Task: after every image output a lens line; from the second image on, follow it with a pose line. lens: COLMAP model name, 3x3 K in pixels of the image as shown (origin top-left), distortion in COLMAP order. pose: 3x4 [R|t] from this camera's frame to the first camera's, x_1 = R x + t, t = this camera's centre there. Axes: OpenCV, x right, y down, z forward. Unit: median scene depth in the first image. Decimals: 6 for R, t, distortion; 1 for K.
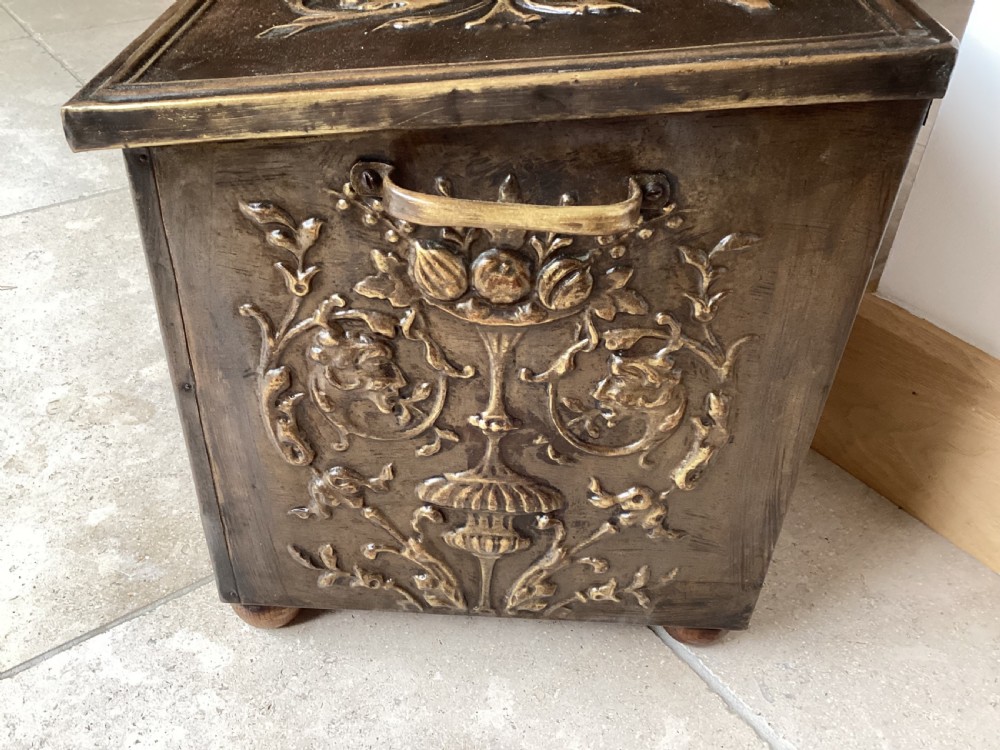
lens RADIAL K [[897.0, 0, 500.0], [0, 897.0, 375.0], [0, 0, 1]] dist [0.120405, -0.223544]
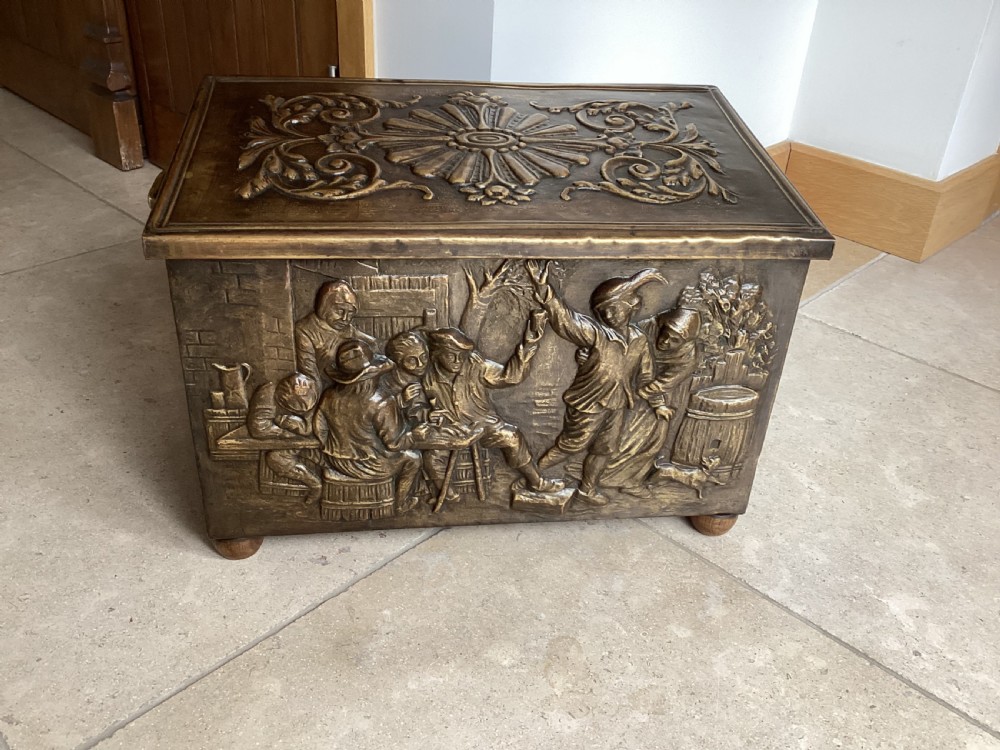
lens RADIAL K [[897.0, 0, 500.0], [0, 897.0, 375.0], [0, 0, 1]] dist [0.120405, -0.223544]
pose [[-0.147313, -0.560287, 0.815093, -1.877529], [0.553979, 0.635960, 0.537274, -1.378788], [-0.819394, 0.530692, 0.216702, 1.104768]]
